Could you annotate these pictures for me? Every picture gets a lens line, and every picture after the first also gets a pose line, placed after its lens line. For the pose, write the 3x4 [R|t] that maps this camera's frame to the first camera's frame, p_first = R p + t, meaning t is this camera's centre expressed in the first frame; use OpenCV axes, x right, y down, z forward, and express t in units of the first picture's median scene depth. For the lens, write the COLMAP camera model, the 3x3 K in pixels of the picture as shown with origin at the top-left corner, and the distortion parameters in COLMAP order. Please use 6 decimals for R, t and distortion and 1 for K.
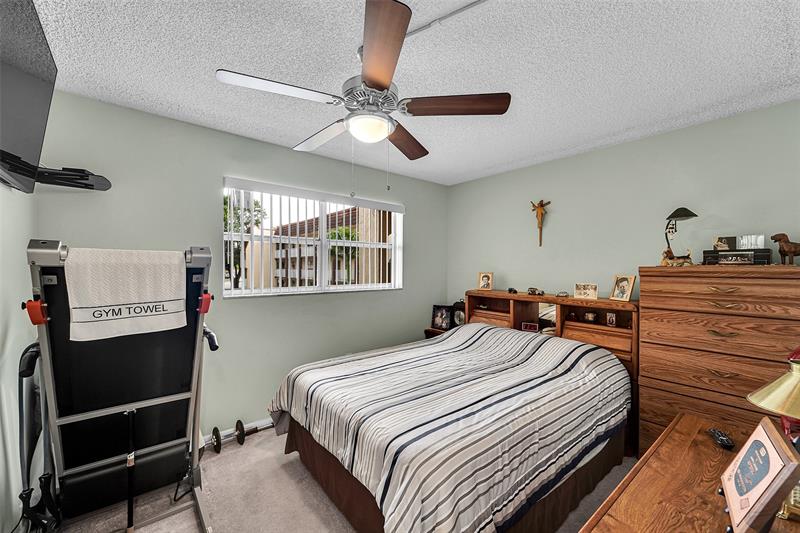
lens RADIAL K [[321.9, 0, 397.0], [0, 321.9, 266.9], [0, 0, 1]] dist [-0.000360, -0.000093]
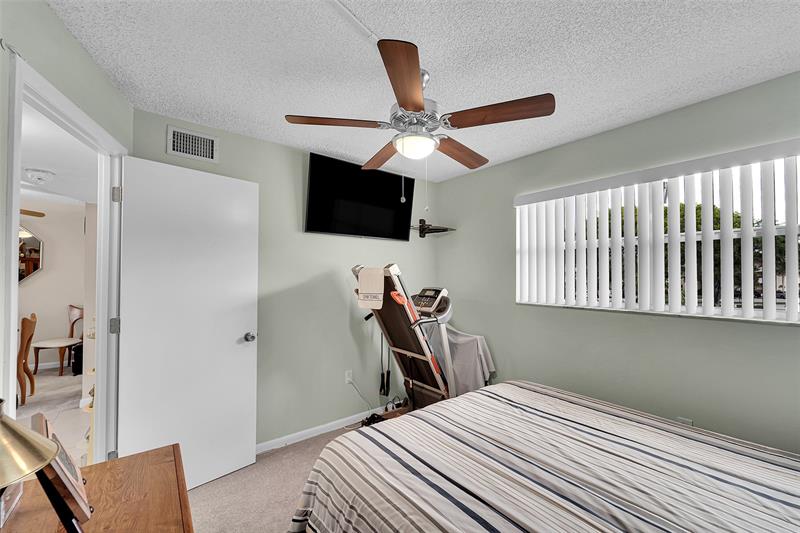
lens RADIAL K [[321.9, 0, 398.3], [0, 321.9, 268.9], [0, 0, 1]] dist [-0.000360, -0.000093]
pose [[-0.018327, -0.022110, -0.999588, 0.906947], [-0.000710, 0.999755, -0.022101, 0.001502], [0.999832, 0.000305, -0.018338, 0.893298]]
